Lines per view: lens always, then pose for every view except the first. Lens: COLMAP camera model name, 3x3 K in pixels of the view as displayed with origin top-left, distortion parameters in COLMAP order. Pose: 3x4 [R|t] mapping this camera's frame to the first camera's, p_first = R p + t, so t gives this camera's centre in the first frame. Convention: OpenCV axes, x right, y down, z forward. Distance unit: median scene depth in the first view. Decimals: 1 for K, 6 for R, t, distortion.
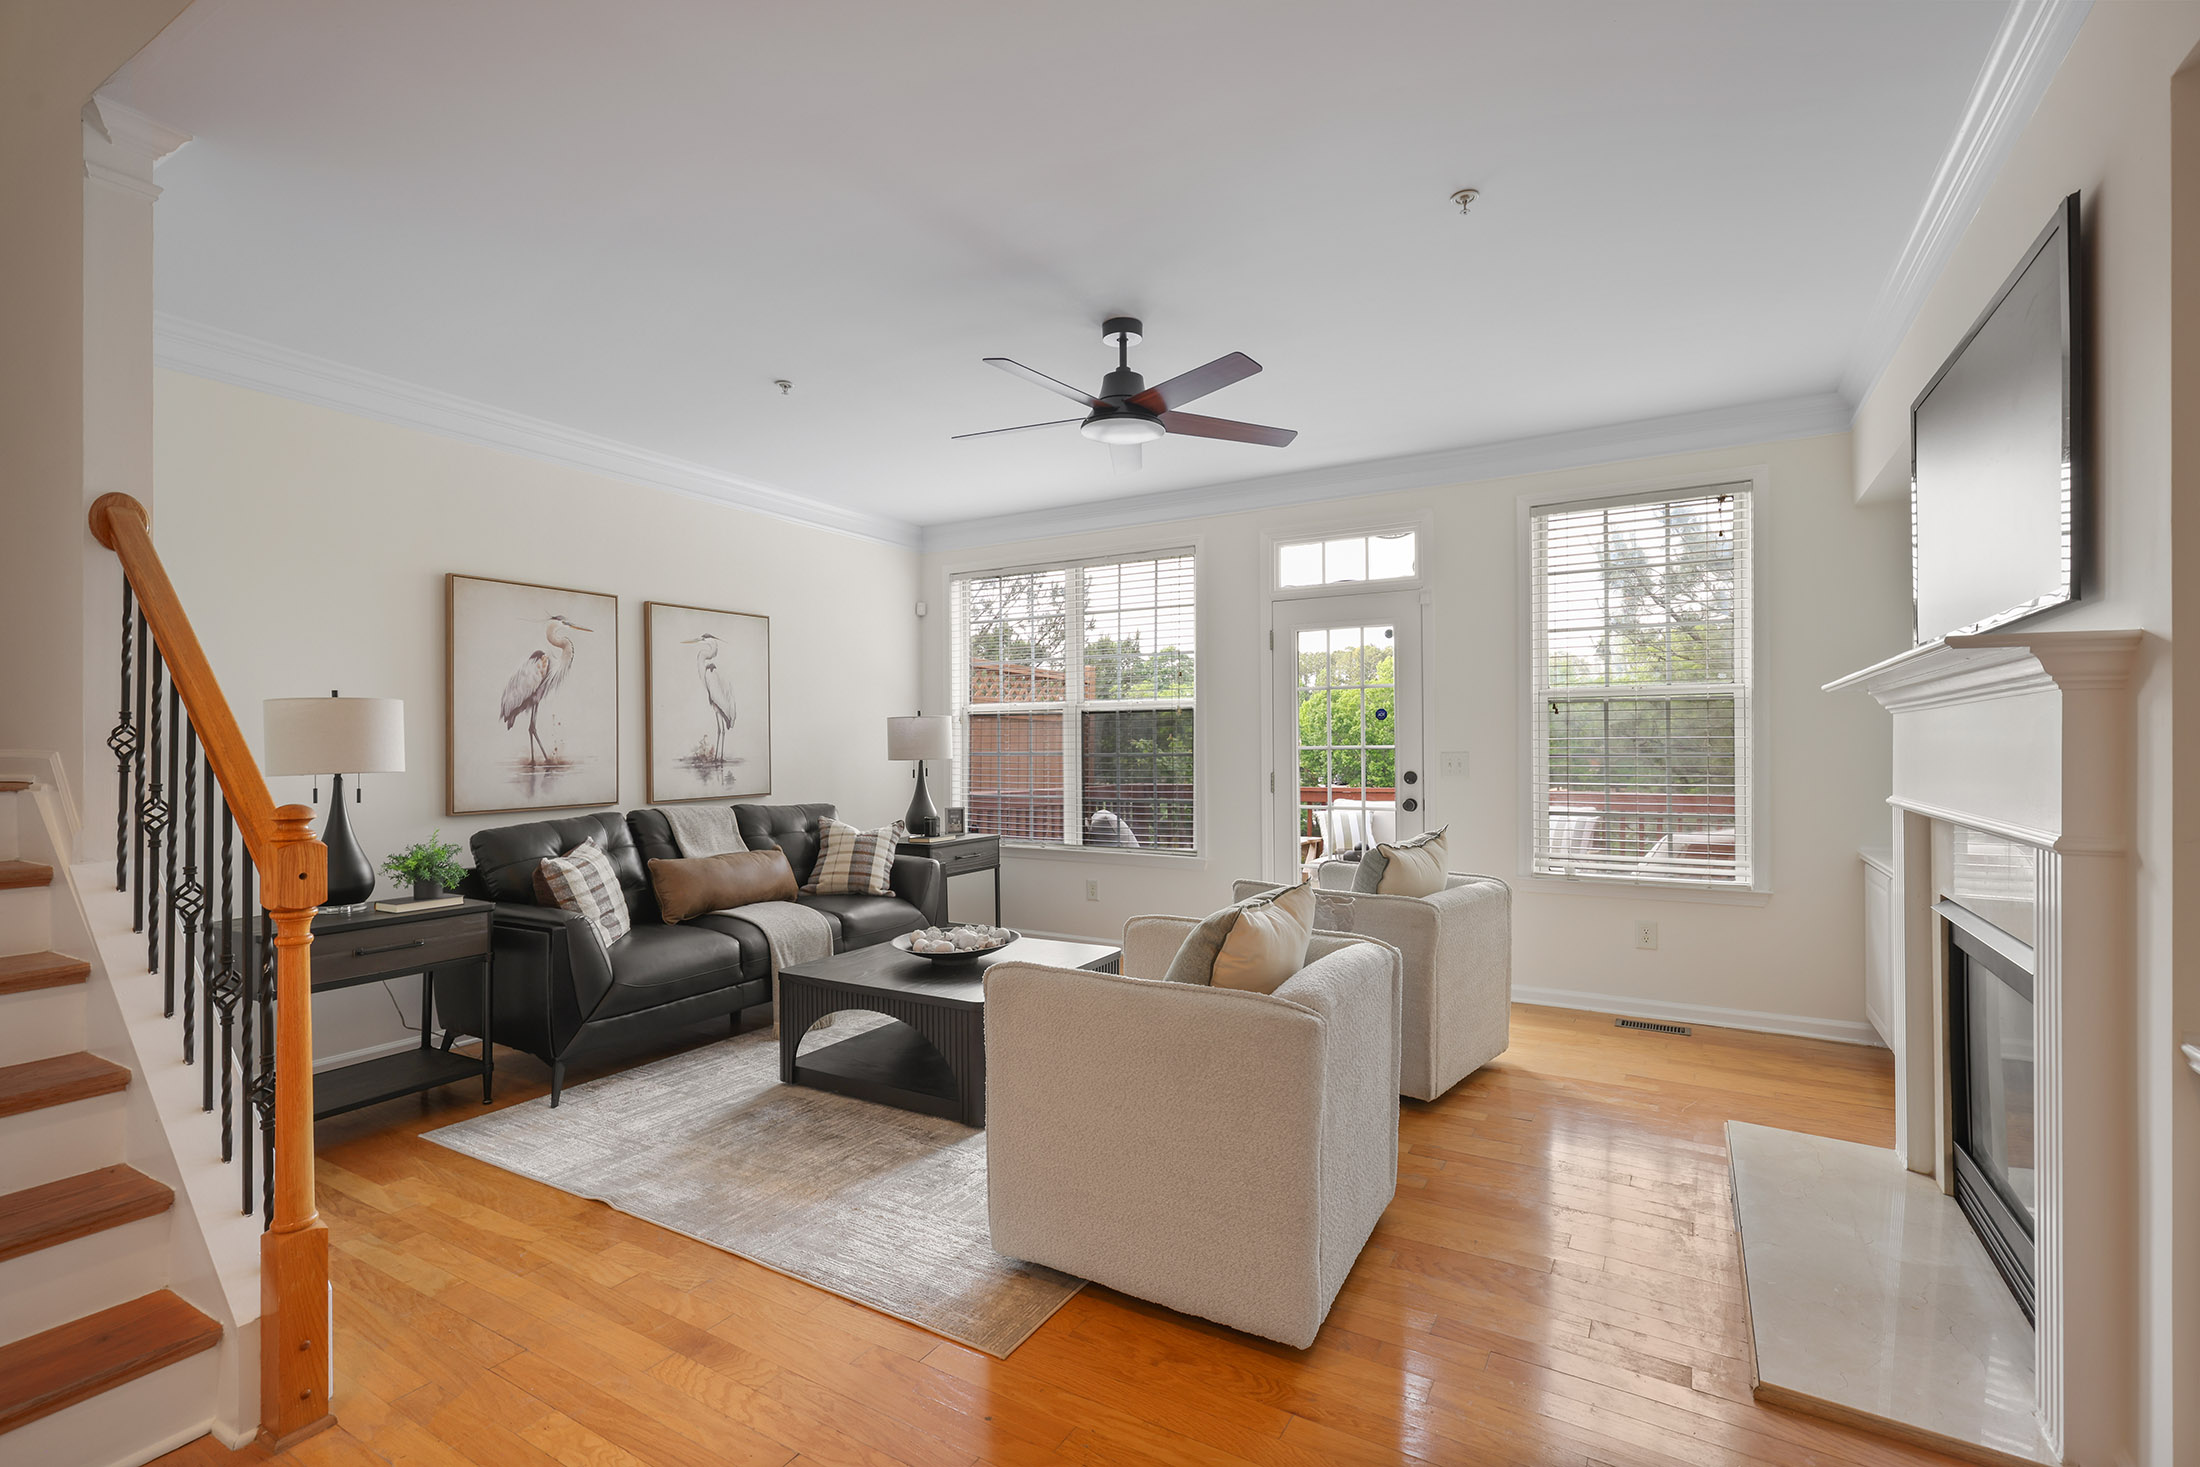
lens RADIAL K [[987.2, 0, 1105.3], [0, 987.2, 742.0], [0, 0, 1]] dist [-0.004205, -0.000294]
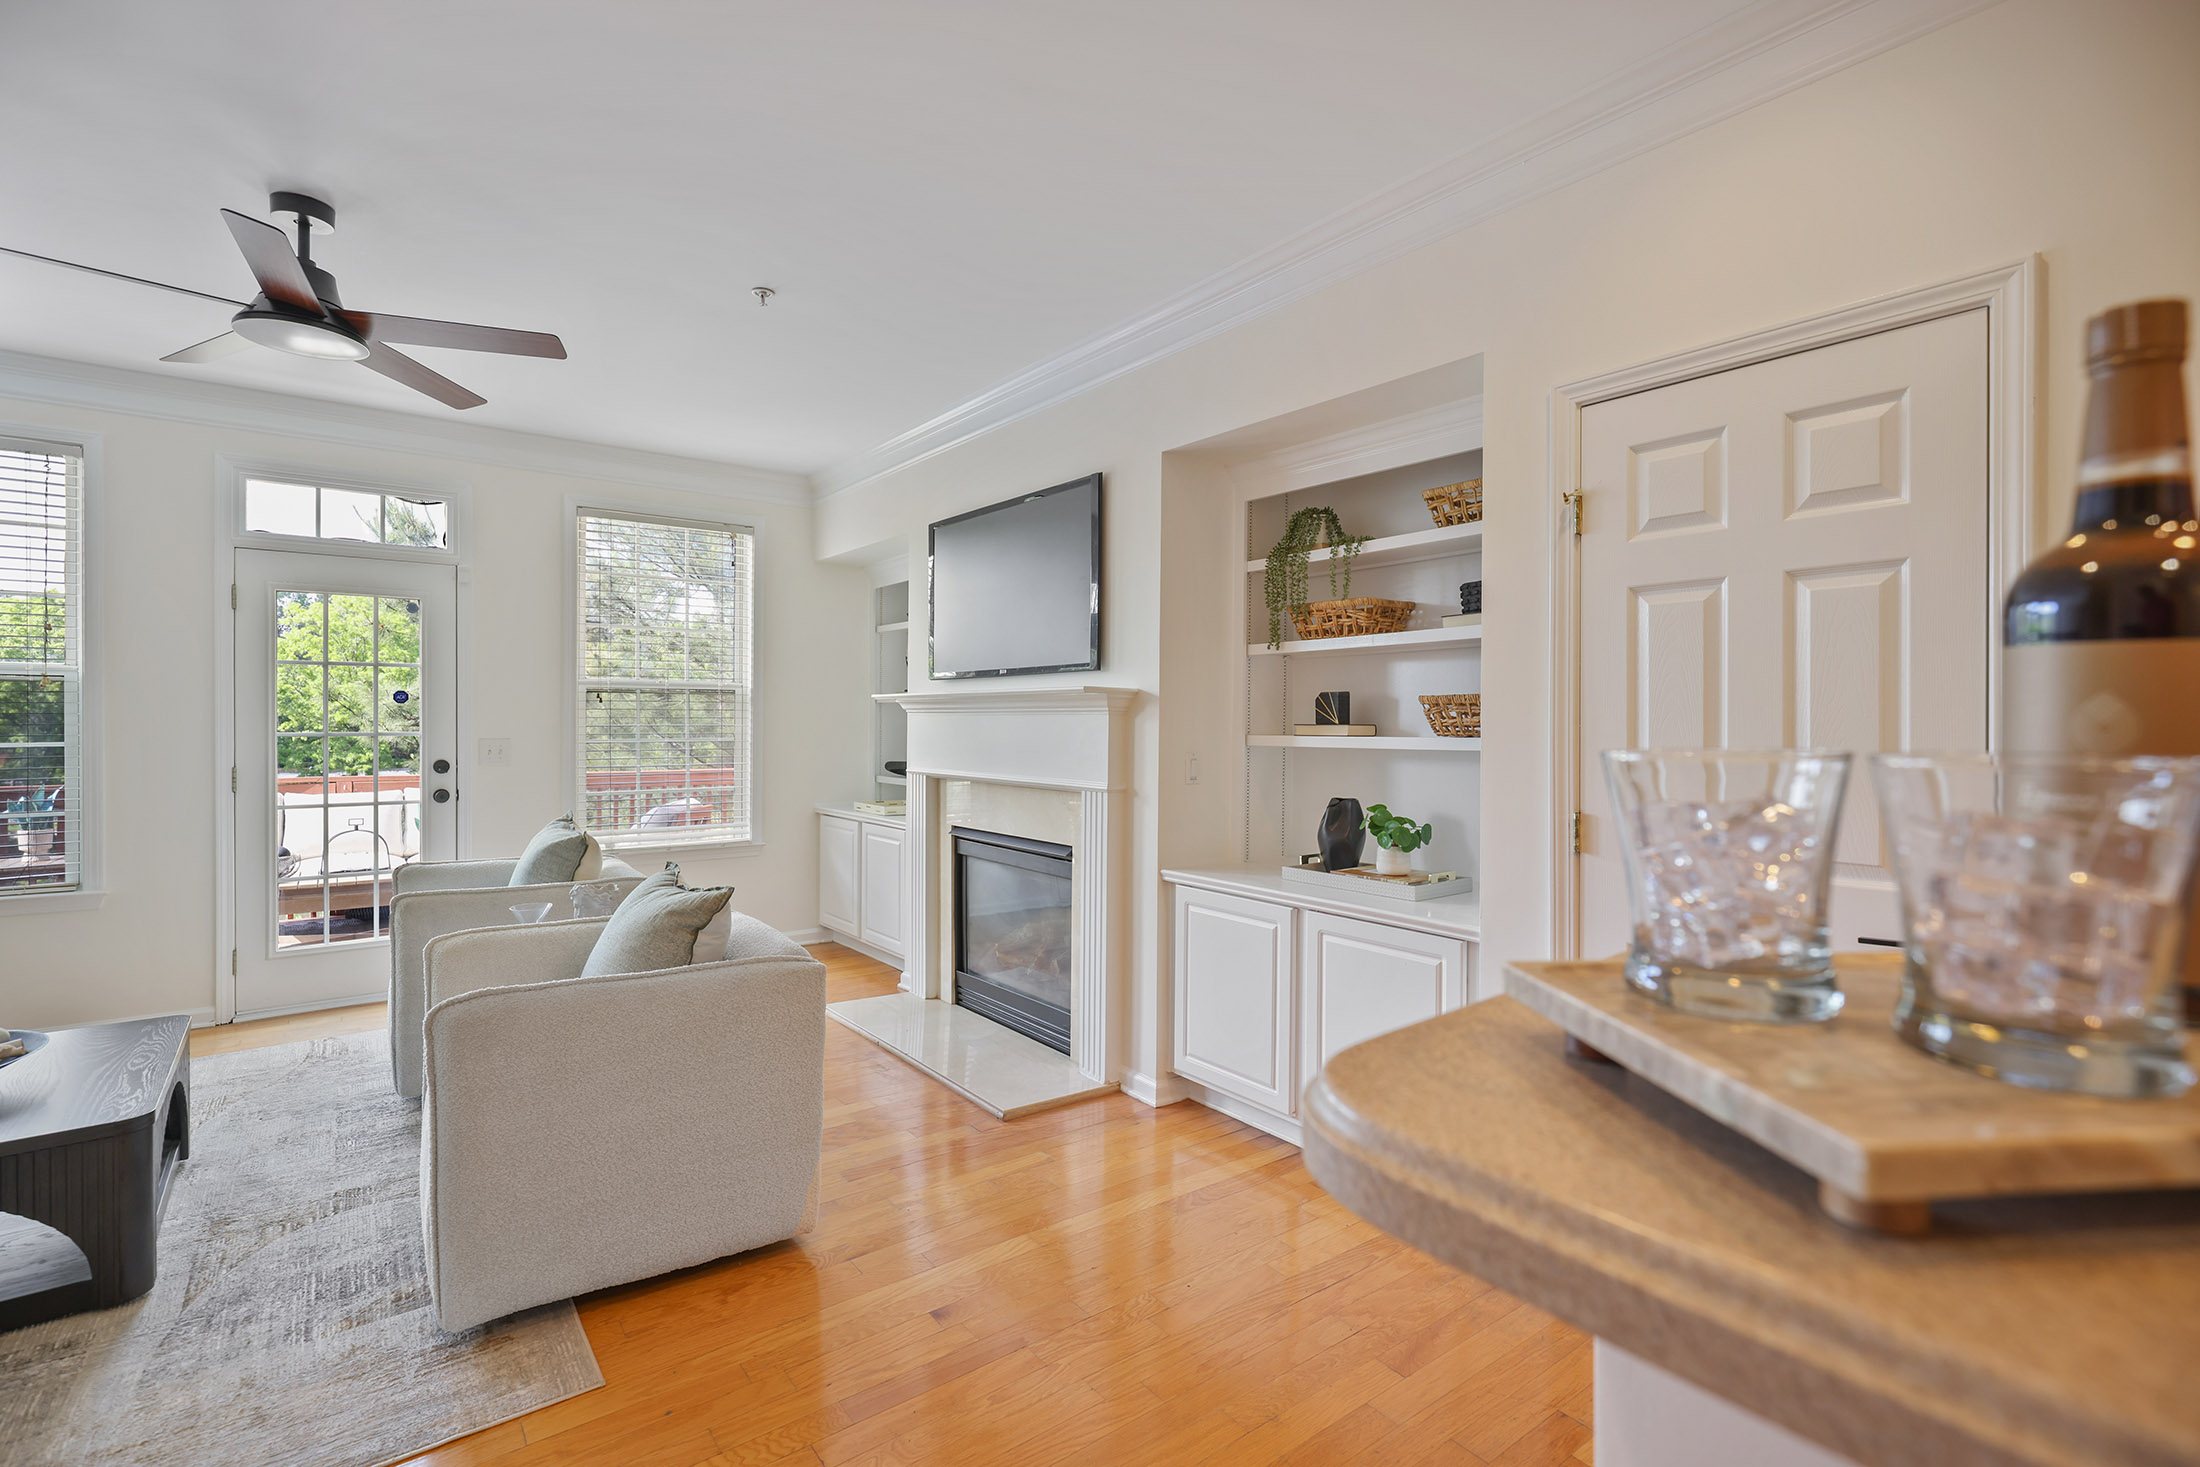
lens RADIAL K [[991.3, 0, 1093.0], [0, 991.3, 723.4], [0, 0, 1]] dist [-0.002954, -0.000038]
pose [[0.380203, 0.004108, 0.924894, -0.372611], [-0.011700, 0.999931, 0.000368, -0.013055], [-0.924829, -0.010961, 0.380225, 0.088355]]
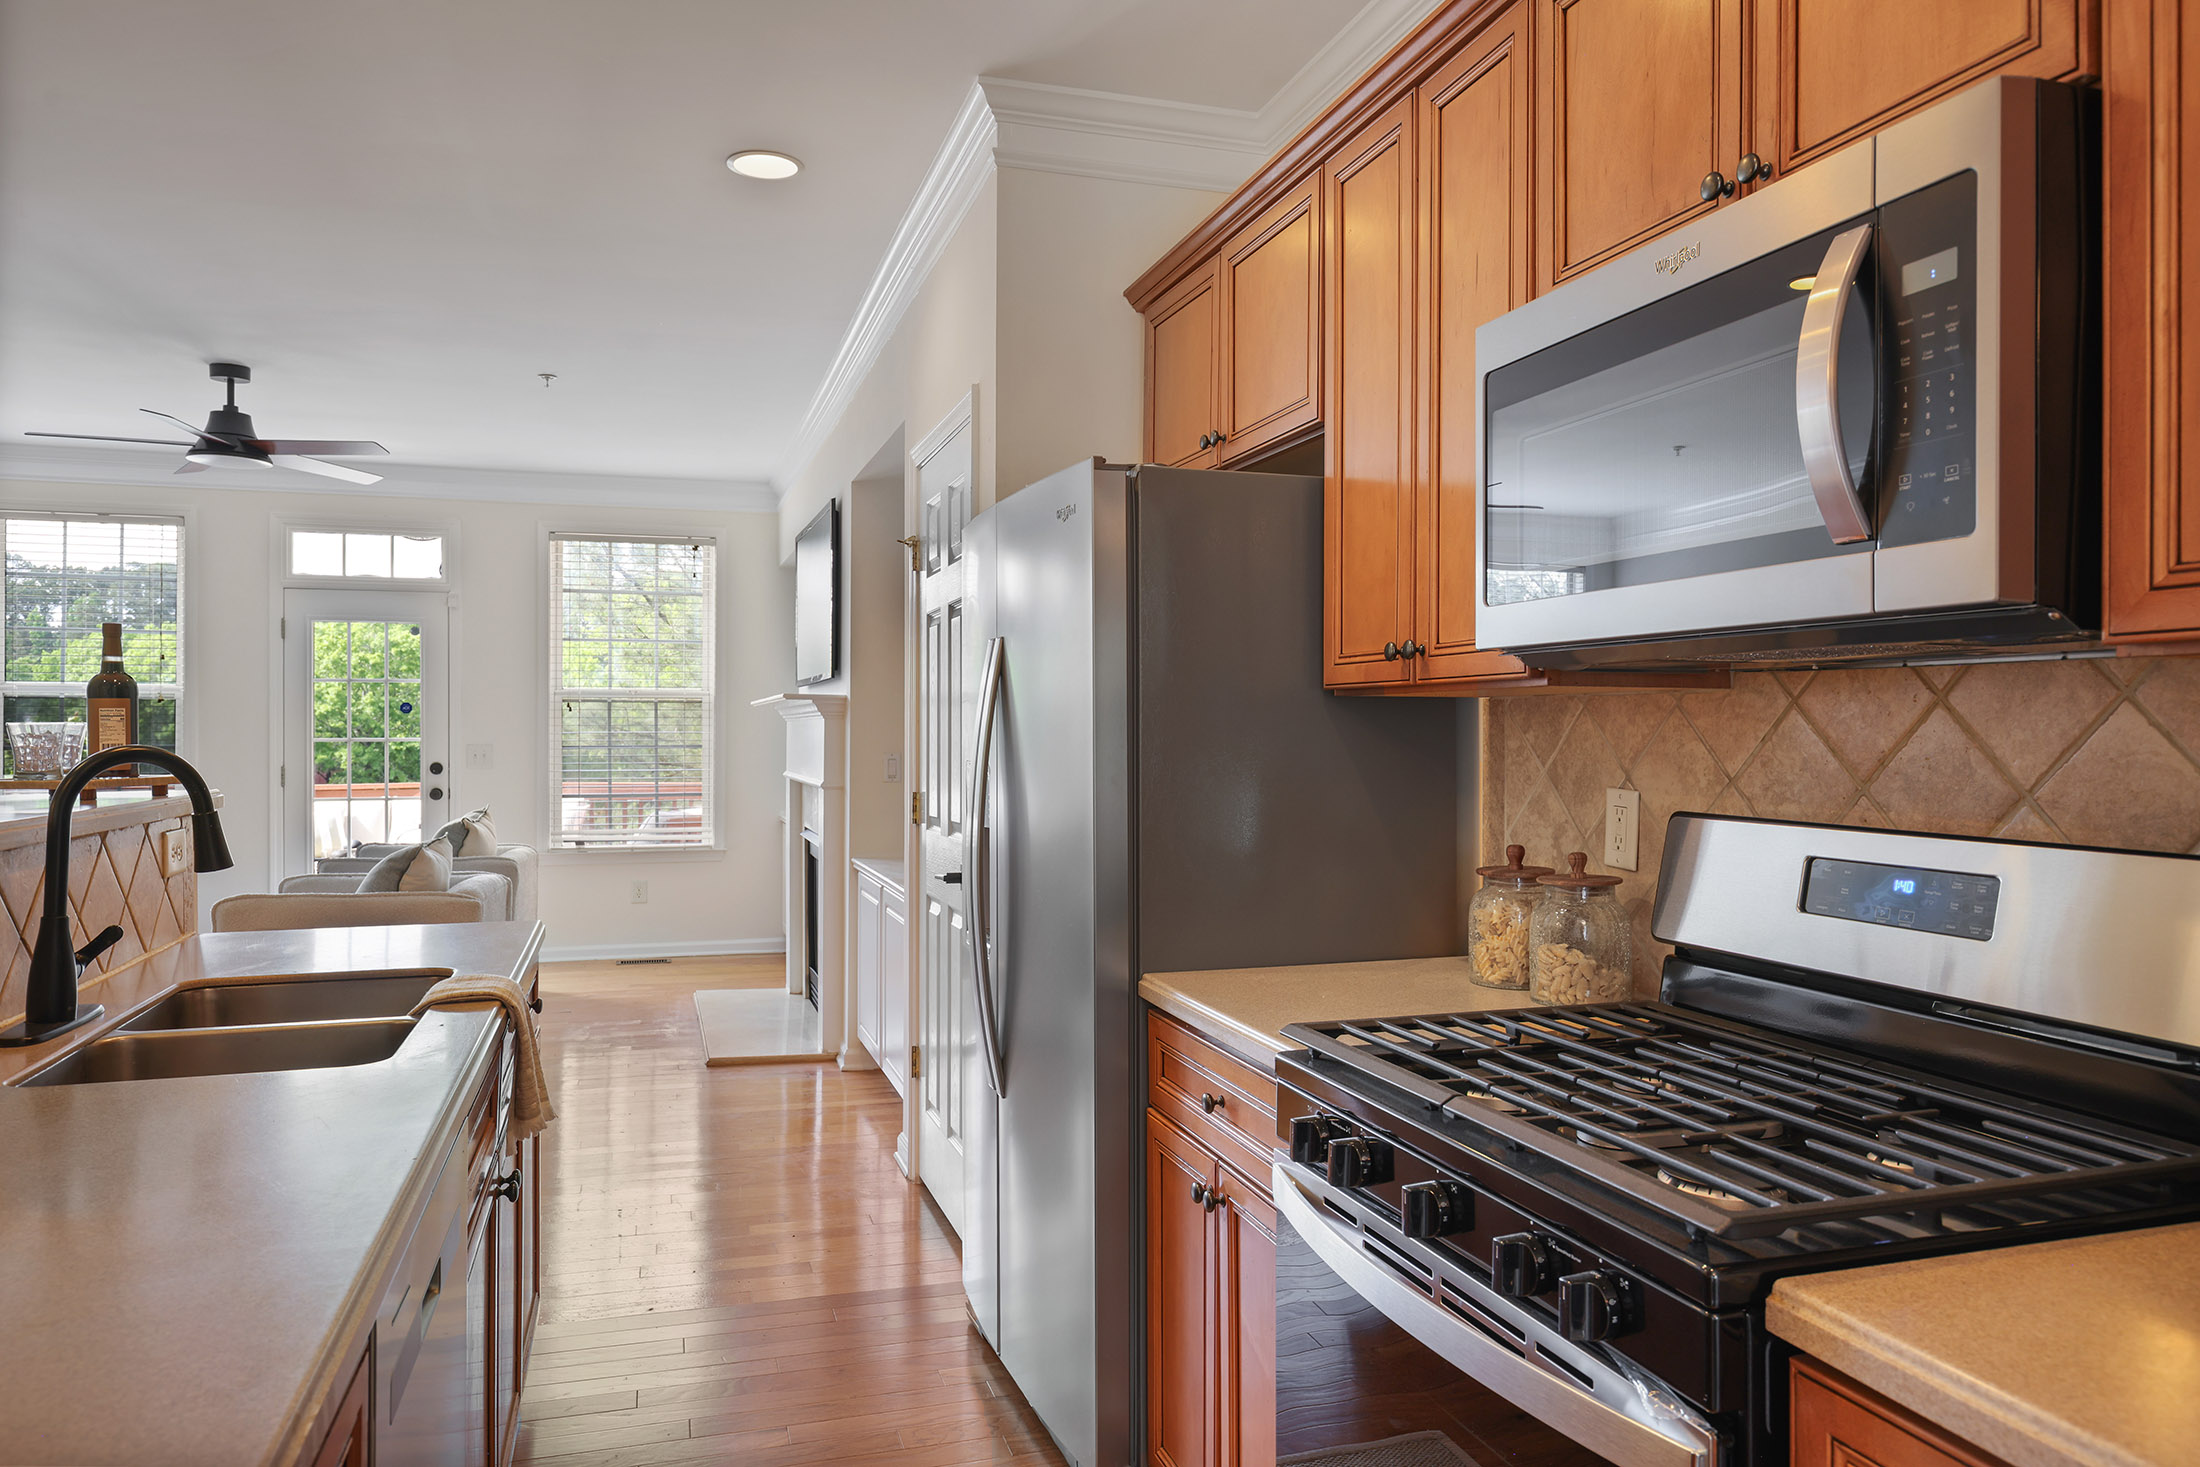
lens RADIAL K [[1456.4, 0, 1110.2], [0, 1456.4, 712.6], [0, 0, 1]] dist [0.003804, 0.001576]
pose [[0.671161, 0.011929, 0.741216, -0.430591], [-0.005695, 0.999924, -0.010937, -0.012050], [-0.741290, 0.003119, 0.671178, -0.696241]]
